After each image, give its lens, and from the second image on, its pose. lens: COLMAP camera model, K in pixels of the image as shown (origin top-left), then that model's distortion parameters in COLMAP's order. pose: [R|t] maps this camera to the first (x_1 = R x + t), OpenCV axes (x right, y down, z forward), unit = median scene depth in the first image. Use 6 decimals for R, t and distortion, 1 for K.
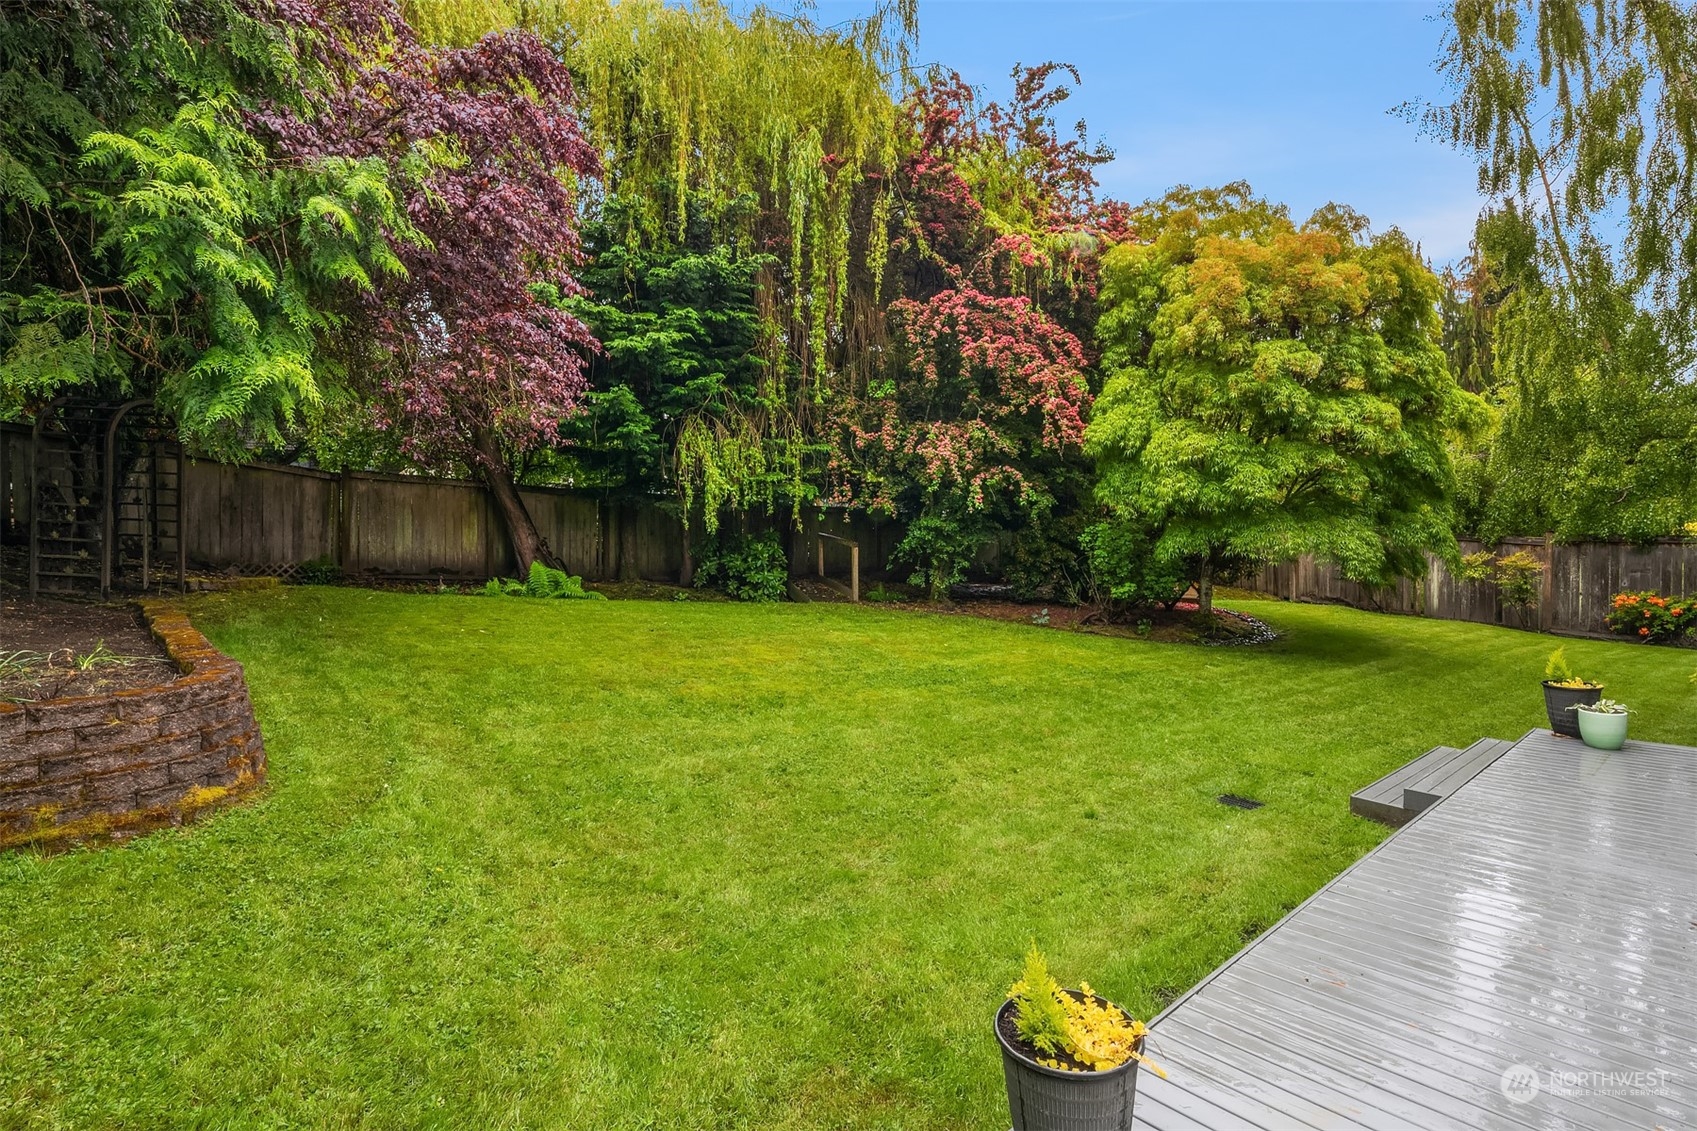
lens RADIAL K [[841.5, 0, 852.6], [0, 841.5, 551.5], [0, 0, 1]] dist [-0.001975, -0.002224]
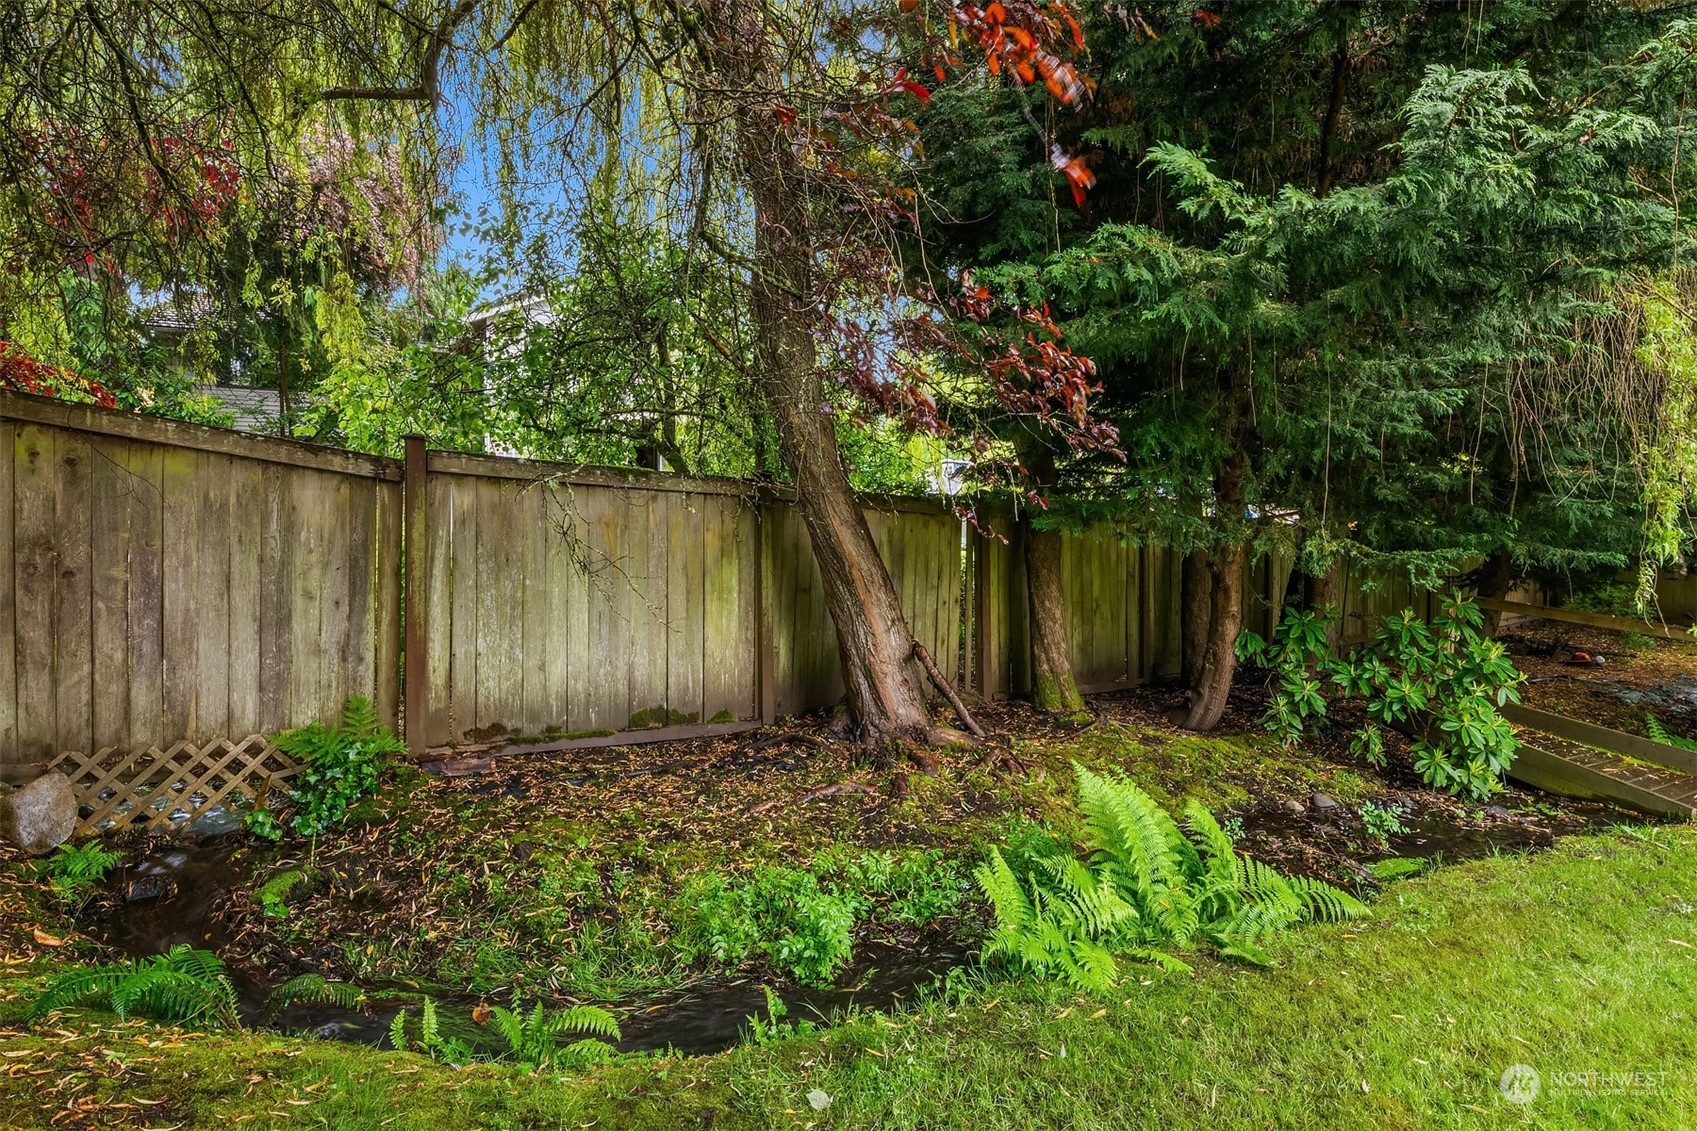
lens RADIAL K [[841.5, 0, 843.4], [0, 841.5, 533.7], [0, 0, 1]] dist [-0.001975, -0.002224]
pose [[0.999988, 0.000934, -0.004888, -0.466561], [-0.000964, 0.999981, -0.006083, -0.066222], [0.004882, 0.006088, 0.999970, 0.719020]]
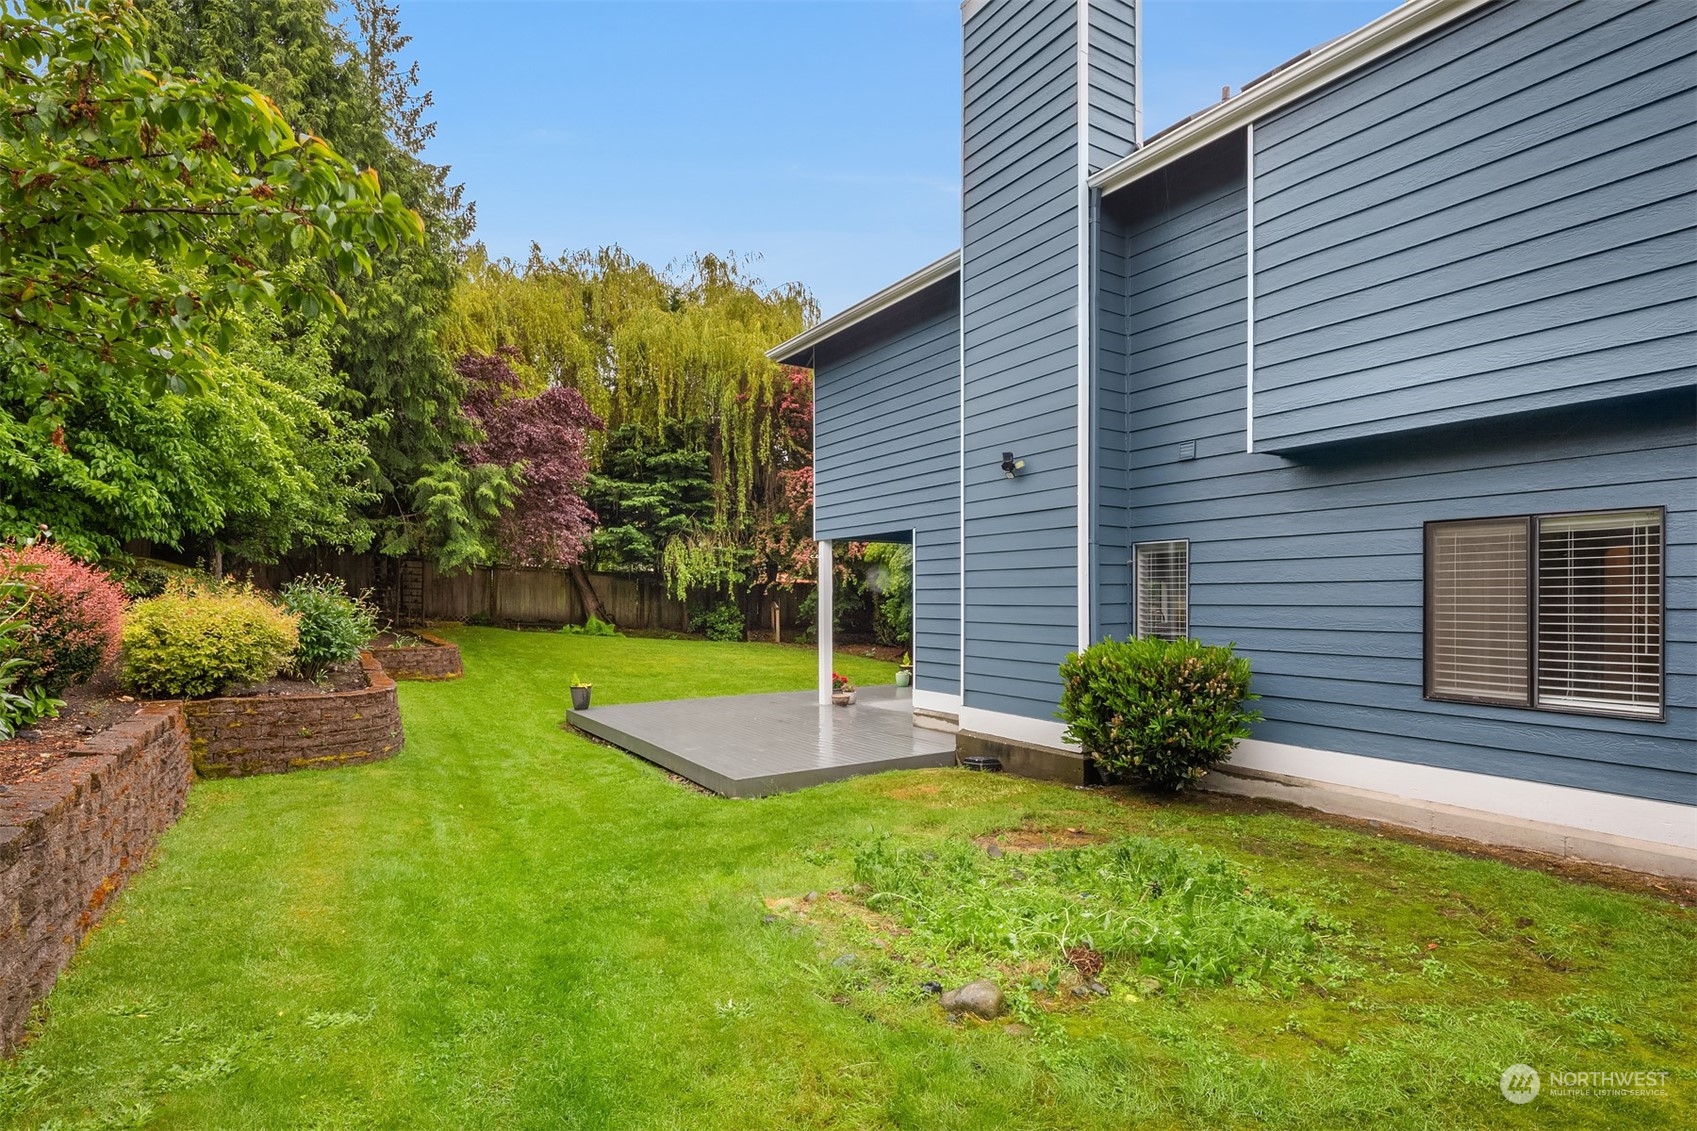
lens RADIAL K [[841.5, 0, 844.1], [0, 841.5, 577.1], [0, 0, 1]] dist [-0.001975, -0.002224]
pose [[0.987619, 0.002935, -0.156846, 0.447189], [-0.009463, 0.999119, -0.040889, -0.002705], [0.156588, 0.041867, 0.986776, -0.707080]]
